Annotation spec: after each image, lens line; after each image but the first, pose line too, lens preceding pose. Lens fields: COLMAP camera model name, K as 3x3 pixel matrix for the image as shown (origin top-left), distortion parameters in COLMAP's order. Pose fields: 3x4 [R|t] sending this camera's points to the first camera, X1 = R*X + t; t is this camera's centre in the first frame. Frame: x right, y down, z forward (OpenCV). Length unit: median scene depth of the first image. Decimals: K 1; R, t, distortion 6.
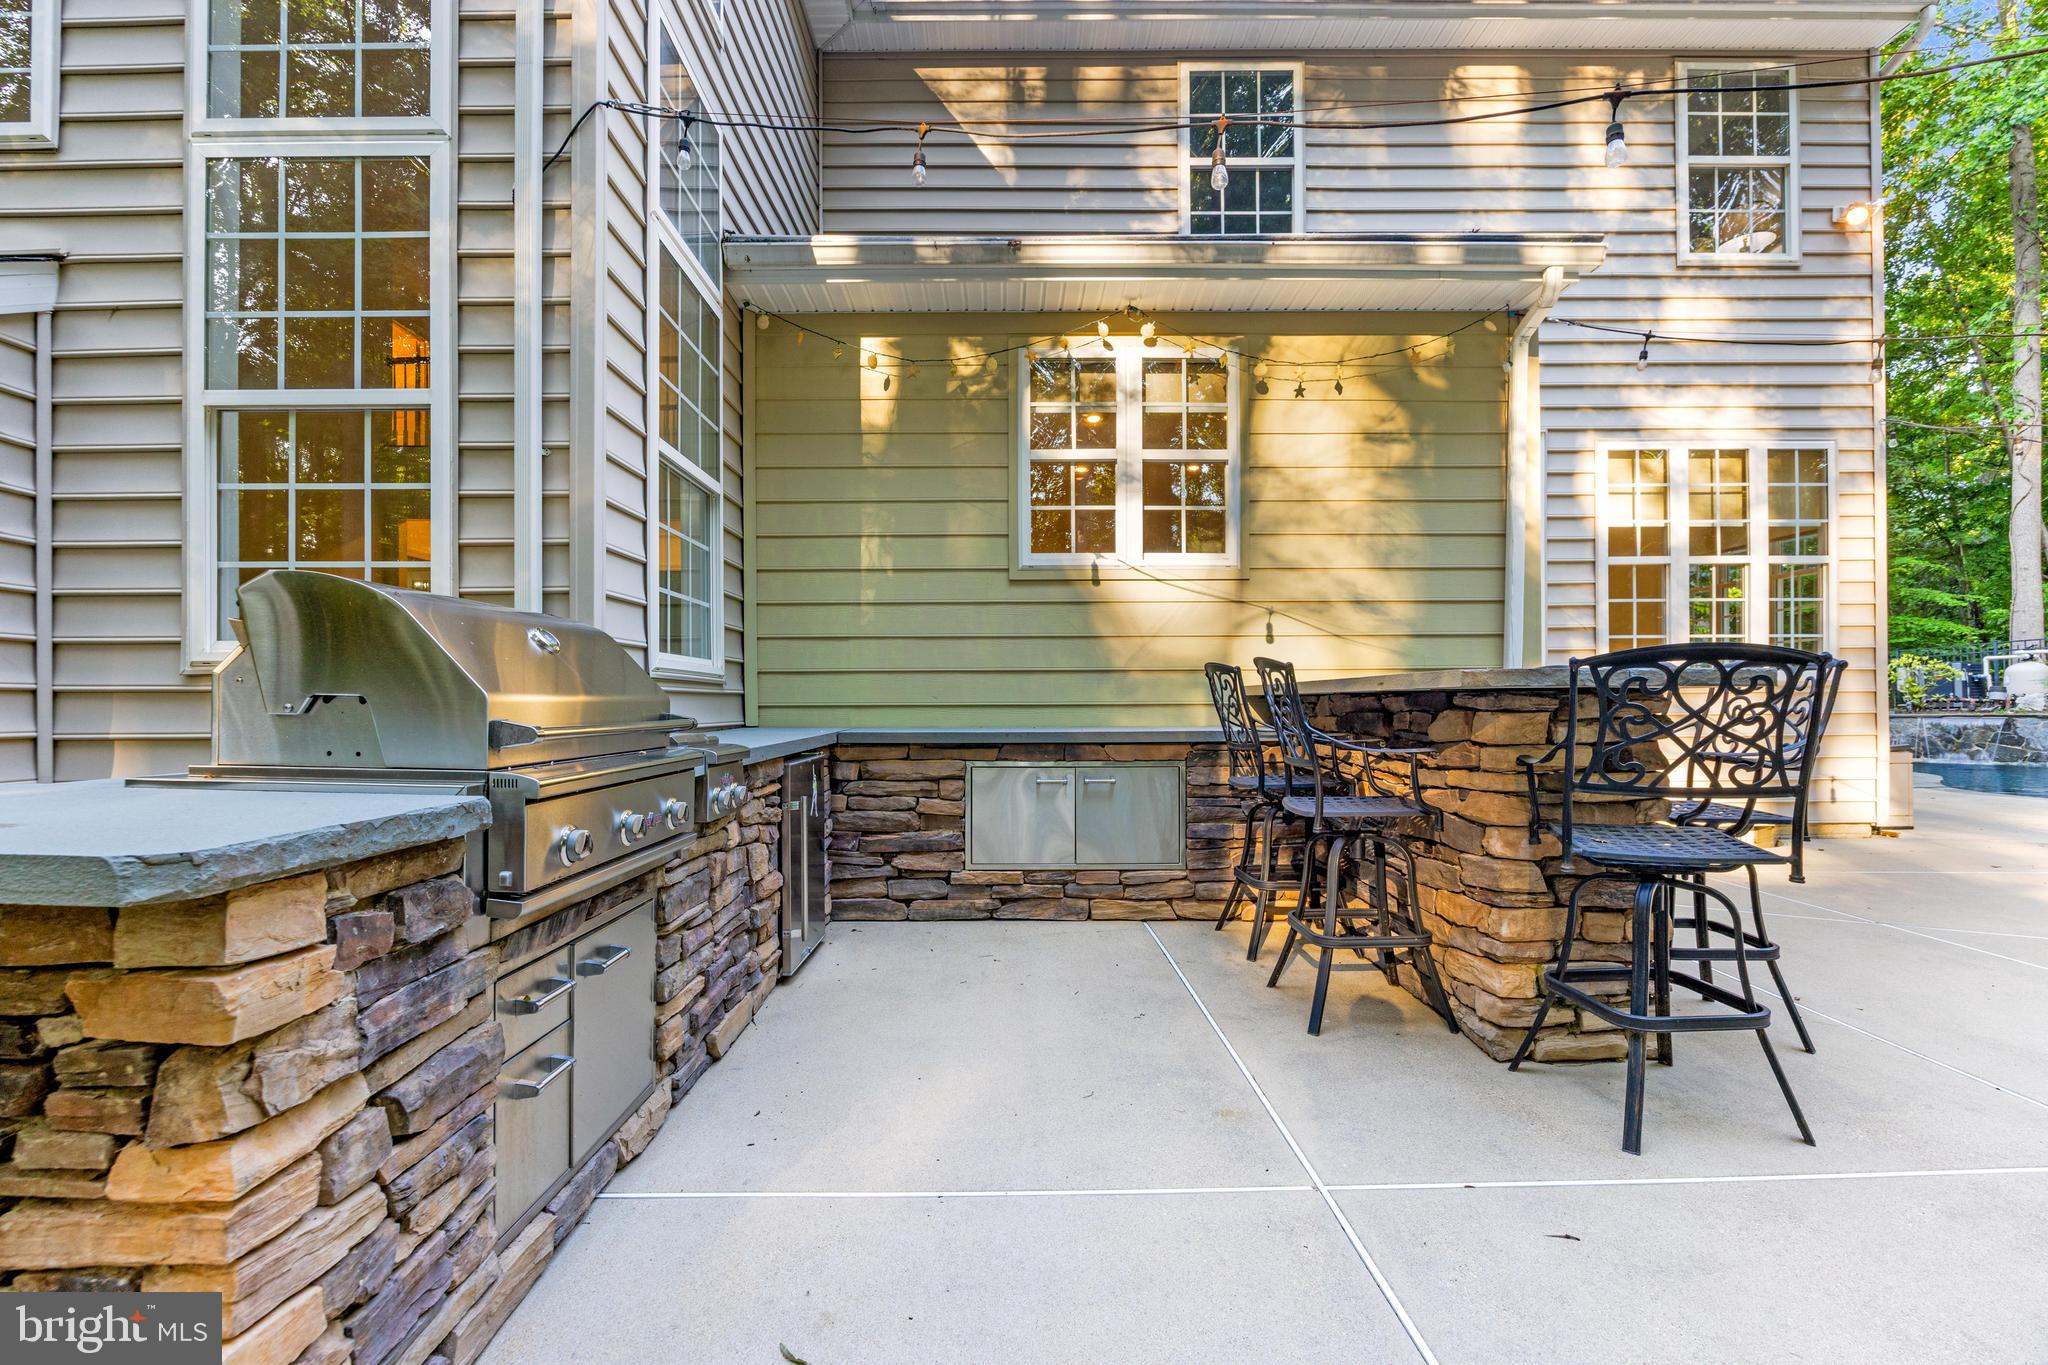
lens RADIAL K [[914.4, 0, 1029.7], [0, 914.4, 708.7], [0, 0, 1]] dist [-0.009871, -0.000761]
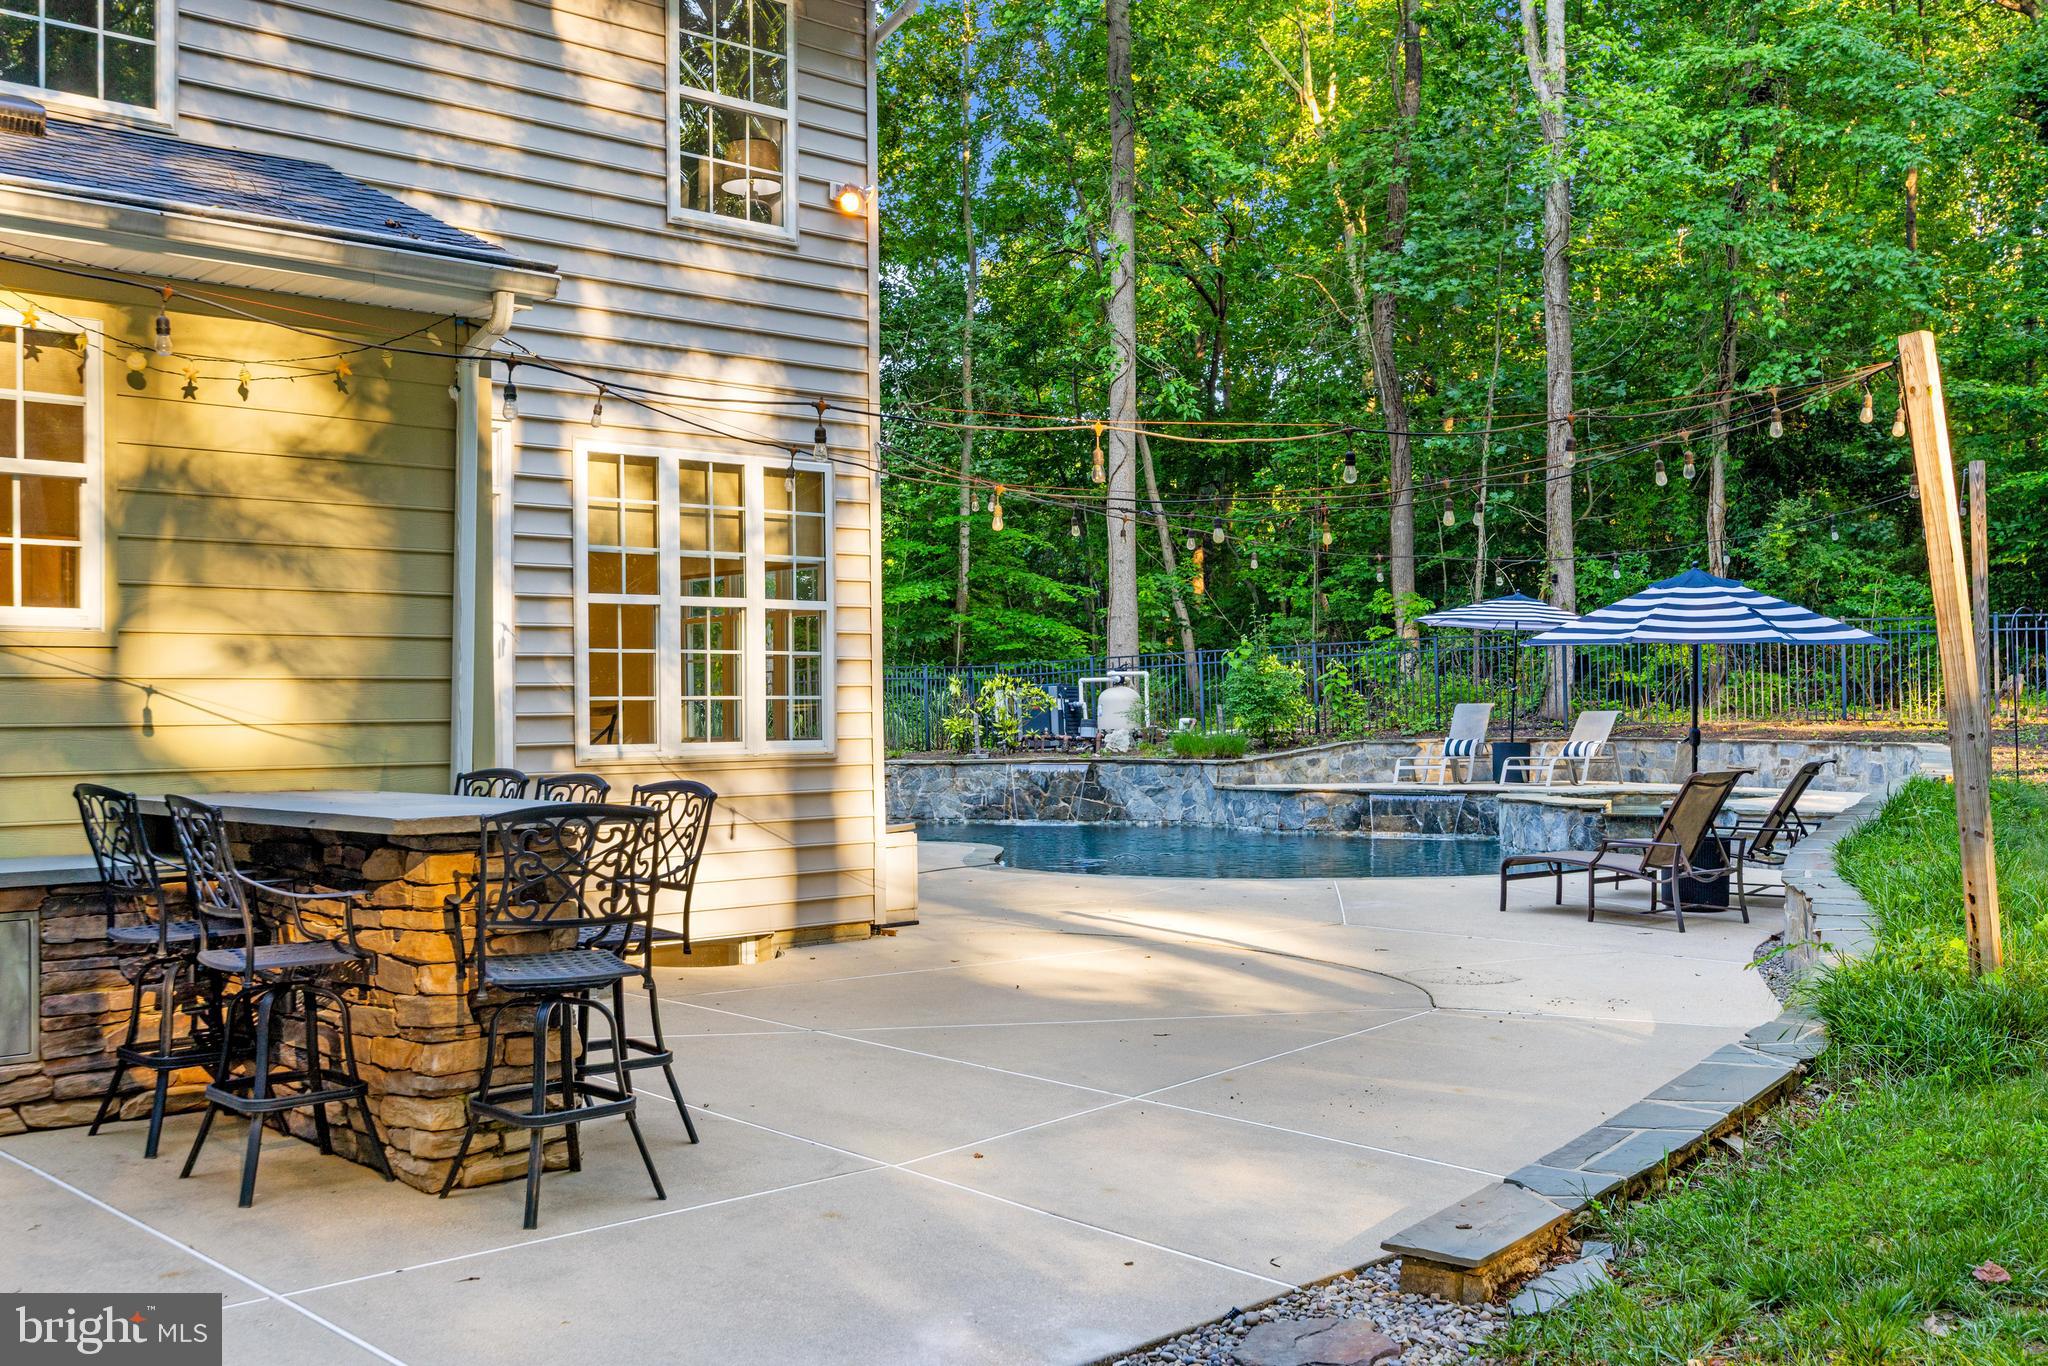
lens RADIAL K [[1957.7, 0, 988.8], [0, 1957.7, 692.4], [0, 0, 1]] dist [-0.005793, 0.000000]
pose [[0.748060, 0.004359, 0.663617, -0.326500], [0.008642, 0.999830, -0.016308, -0.092873], [-0.663575, 0.017935, 0.747895, -0.732003]]
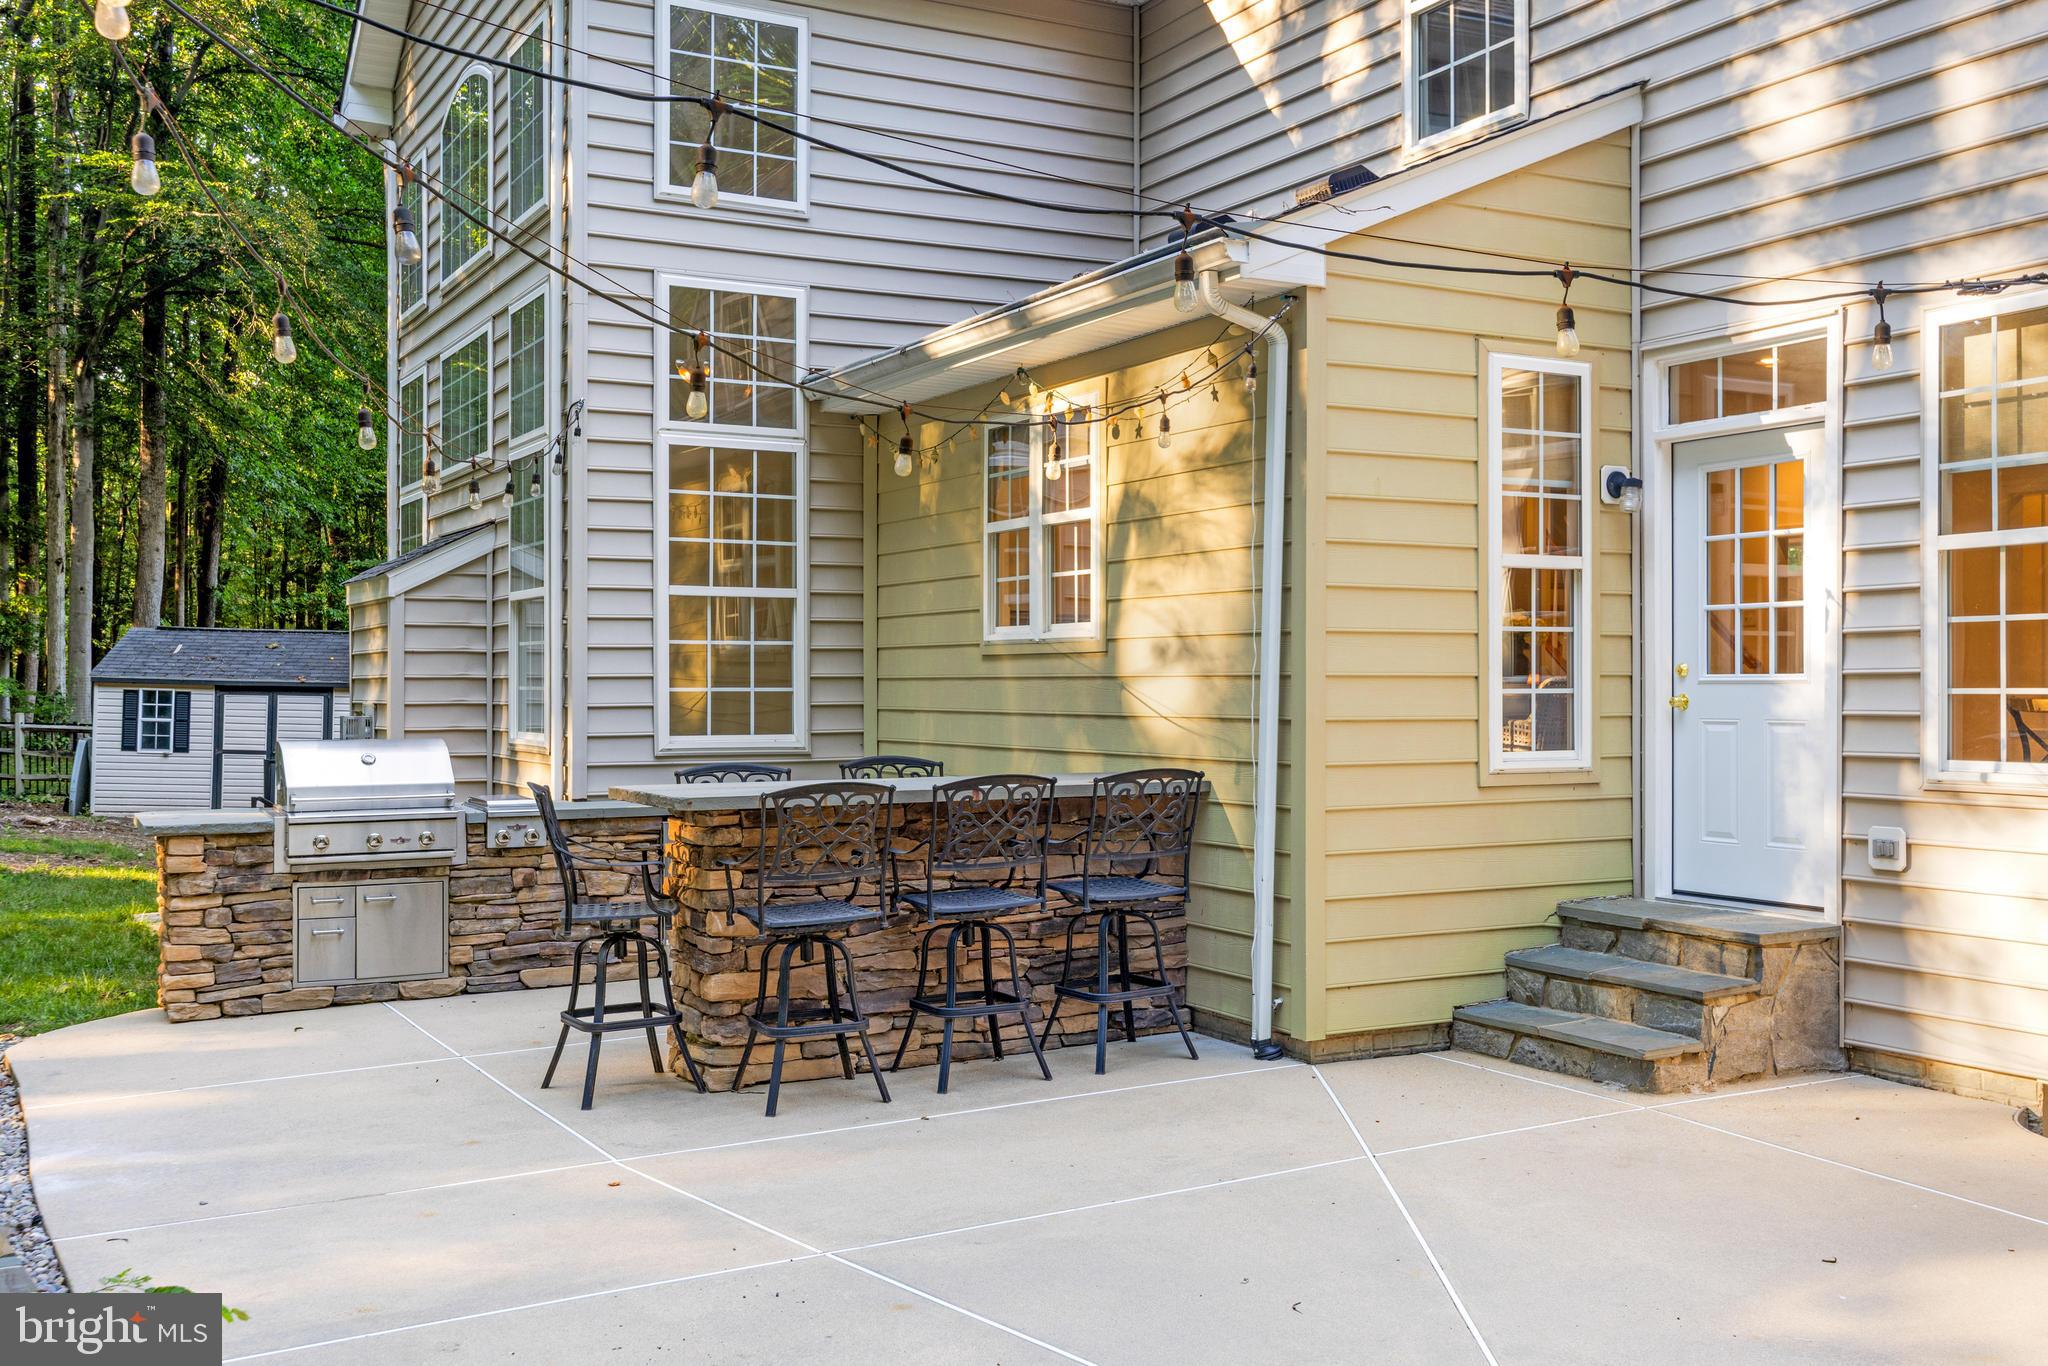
lens RADIAL K [[1957.7, 0, 1042.3], [0, 1957.7, 687.6], [0, 0, 1]] dist [-0.005793, 0.000000]
pose [[0.478712, 0.005226, -0.877957, 2.303677], [-0.004821, 0.999983, 0.003324, -0.138379], [0.877959, 0.002641, 0.478729, 0.051459]]
